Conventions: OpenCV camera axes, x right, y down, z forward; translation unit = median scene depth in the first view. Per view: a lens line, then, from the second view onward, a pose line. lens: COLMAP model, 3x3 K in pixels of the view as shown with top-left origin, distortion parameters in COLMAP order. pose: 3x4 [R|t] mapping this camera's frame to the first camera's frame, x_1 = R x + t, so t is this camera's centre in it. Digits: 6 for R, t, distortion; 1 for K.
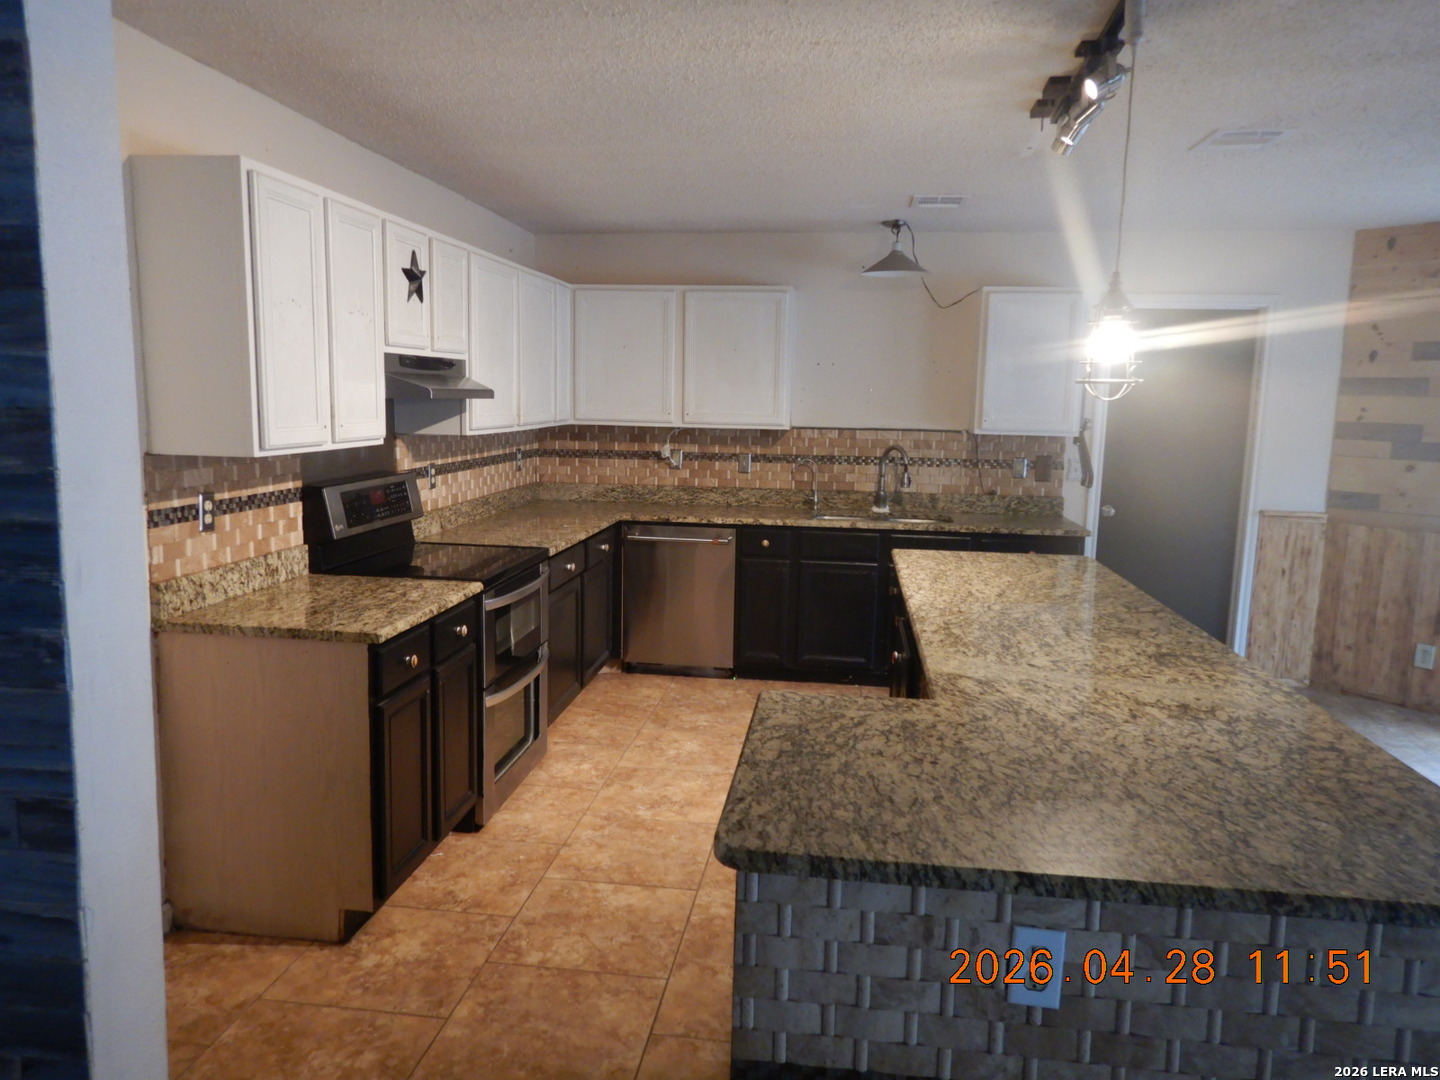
lens RADIAL K [[1030.9, 0, 715.7], [0, 1030.9, 539.8], [0, 0, 1]] dist [0.024432, -0.012993]
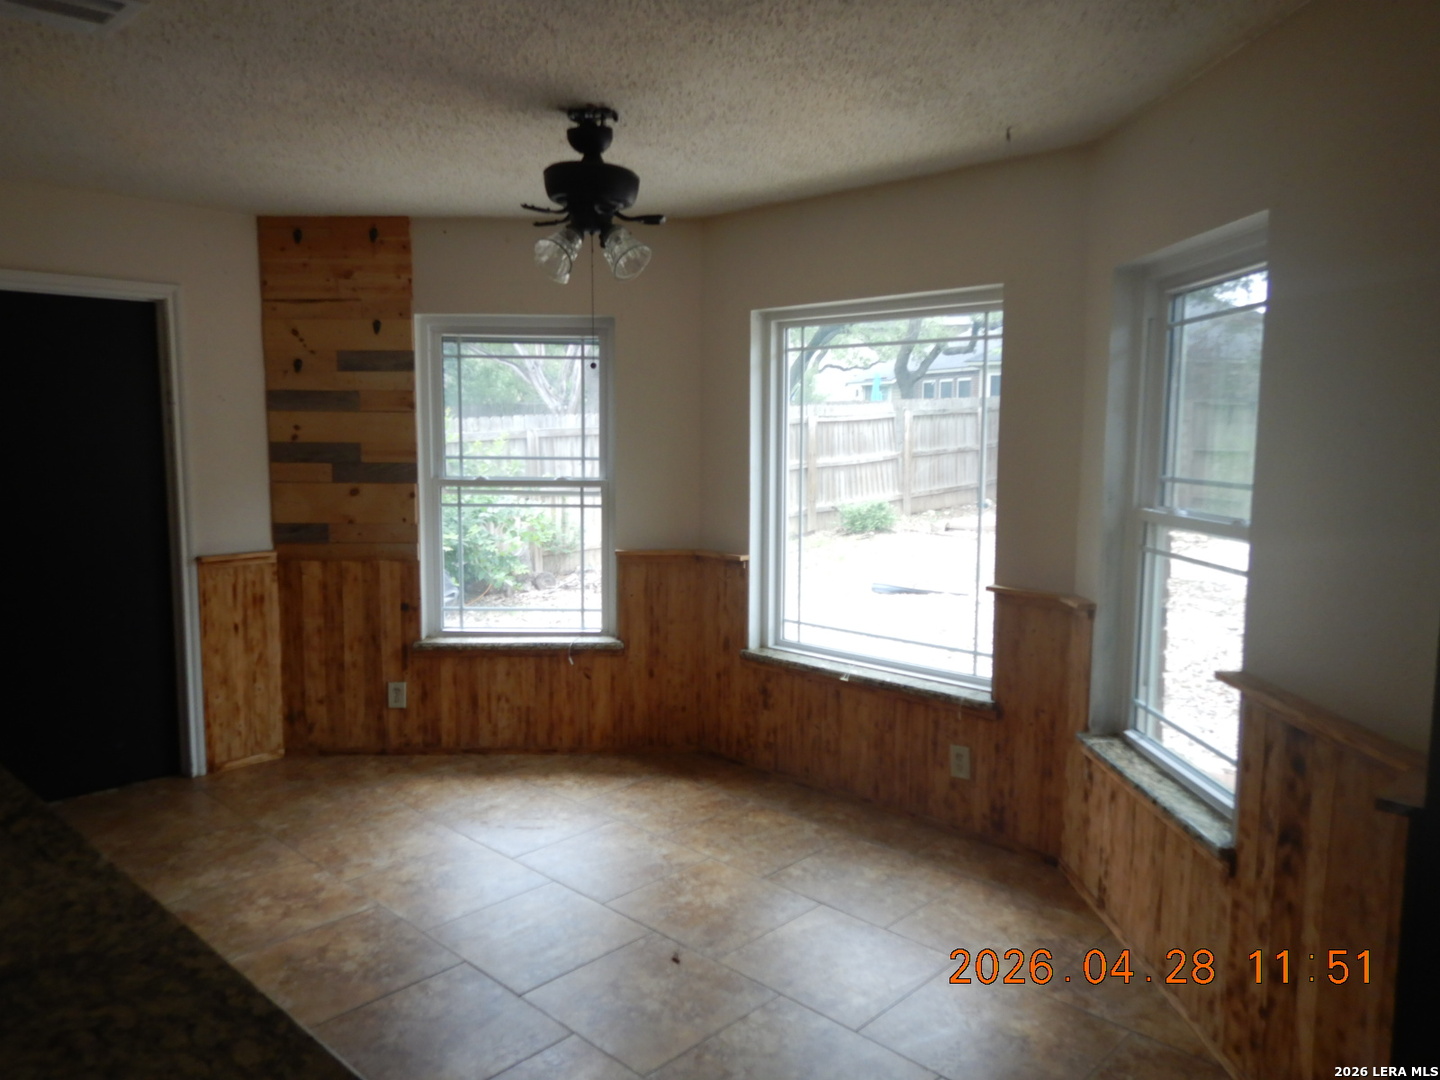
lens RADIAL K [[1030.9, 0, 715.4], [0, 1030.9, 541.2], [0, 0, 1]] dist [0.024432, -0.012993]
pose [[0.586511, -0.110362, 0.802387, 0.125065], [0.126752, 0.990974, 0.043650, -0.024551], [-0.799962, 0.076103, 0.595206, 0.213271]]
